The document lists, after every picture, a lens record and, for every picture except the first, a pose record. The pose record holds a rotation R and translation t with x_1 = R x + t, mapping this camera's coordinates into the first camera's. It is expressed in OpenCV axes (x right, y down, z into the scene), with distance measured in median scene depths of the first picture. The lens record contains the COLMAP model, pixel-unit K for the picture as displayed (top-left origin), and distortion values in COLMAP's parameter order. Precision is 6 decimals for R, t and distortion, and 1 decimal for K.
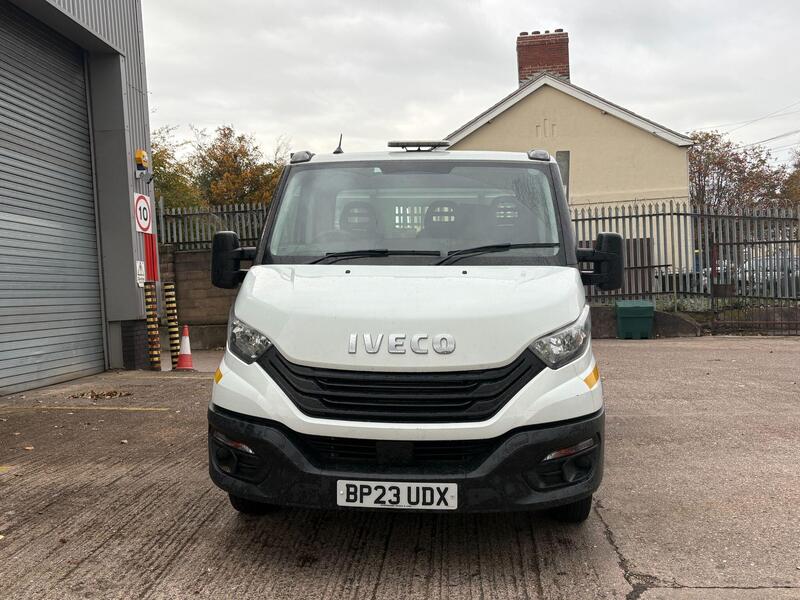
lens RADIAL K [[760.7, 0, 397.7], [0, 760.7, 301.2], [0, 0, 1]] dist [0.031189, -0.023125]
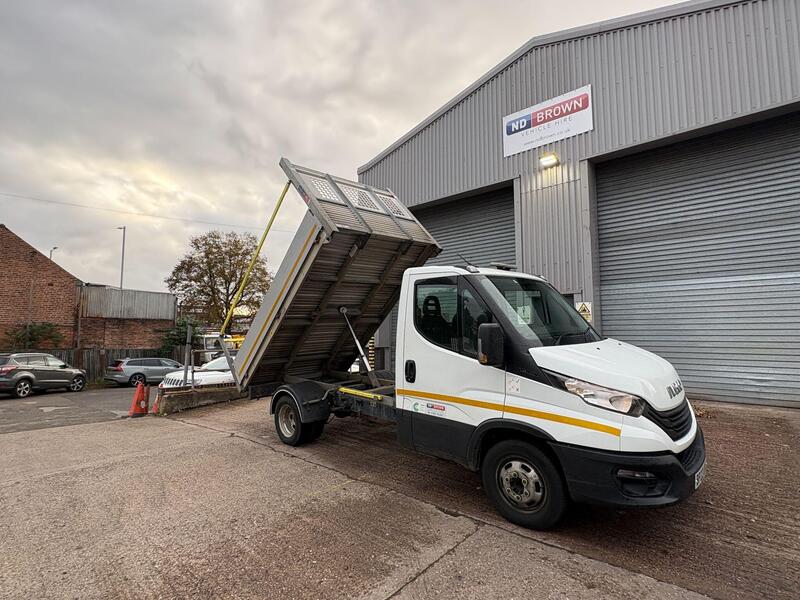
lens RADIAL K [[411.2, 0, 400.0], [0, 411.2, 300.0], [0, 0, 1]] dist [-0.000475, 0.000236]
pose [[-0.594520, -0.014011, -0.803959, 0.383085], [0.024719, 0.999057, -0.035691, -0.046291], [0.803701, -0.041092, -0.593613, 0.764675]]
